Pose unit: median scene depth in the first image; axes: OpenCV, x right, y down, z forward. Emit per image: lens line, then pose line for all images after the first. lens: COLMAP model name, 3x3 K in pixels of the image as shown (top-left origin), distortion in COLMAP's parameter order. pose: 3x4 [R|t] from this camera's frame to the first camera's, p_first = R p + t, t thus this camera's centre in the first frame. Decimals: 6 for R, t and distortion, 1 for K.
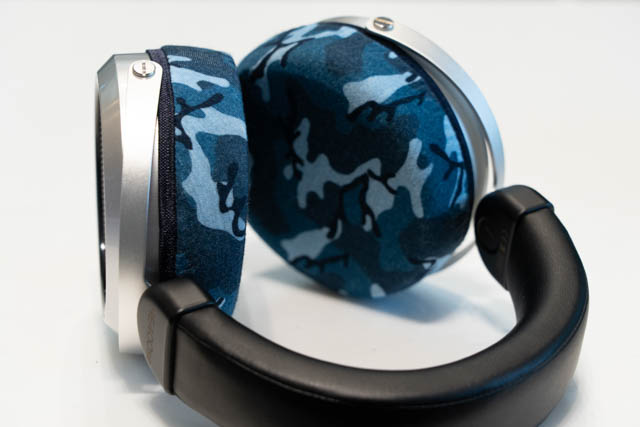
lens RADIAL K [[1804.8, 0, 320.0], [0, 1804.8, 213.5], [0, 0, 1]] dist [0.159242, 0.178444]
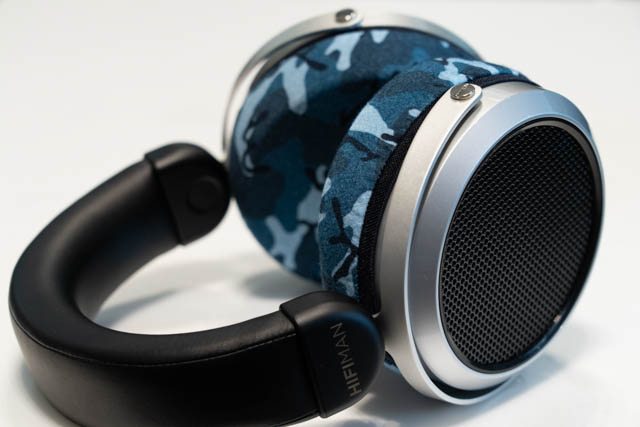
lens RADIAL K [[1804.8, 0, 320.0], [0, 1804.8, 213.5], [0, 0, 1]] dist [0.159242, 0.178444]
pose [[-0.149528, 0.446706, -0.882097, 0.839844], [-0.429470, 0.774234, 0.464884, -0.436972], [0.890616, 0.448348, 0.076077, 0.919055]]
